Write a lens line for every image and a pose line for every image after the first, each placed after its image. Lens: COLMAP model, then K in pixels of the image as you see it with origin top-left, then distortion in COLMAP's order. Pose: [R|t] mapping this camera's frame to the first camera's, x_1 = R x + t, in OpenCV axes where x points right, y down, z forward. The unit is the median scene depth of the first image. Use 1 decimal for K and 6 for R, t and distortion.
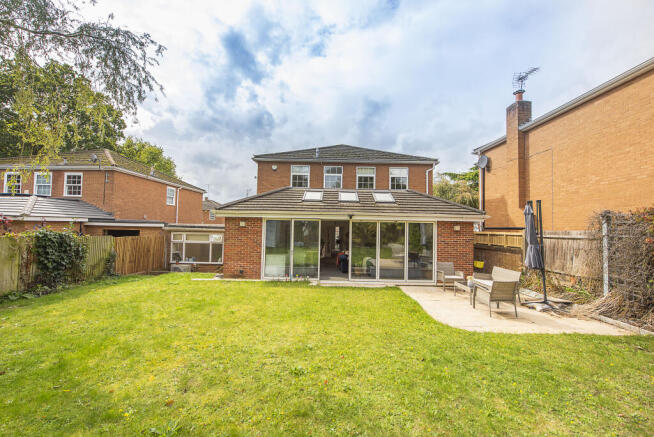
lens RADIAL K [[273.5, 0, 328.2], [0, 273.5, 215.3], [0, 0, 1]] dist [-0.015610, -0.000614]
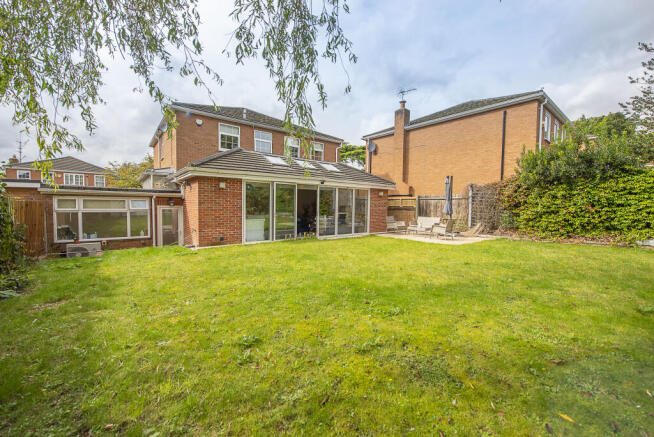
lens RADIAL K [[273.5, 0, 330.1], [0, 273.5, 222.0], [0, 0, 1]] dist [-0.015610, -0.000614]
pose [[0.761332, -0.048441, 0.646550, -0.571335], [-0.026364, 0.994067, 0.105523, 0.043669], [-0.647826, -0.097384, 0.755538, 0.084282]]
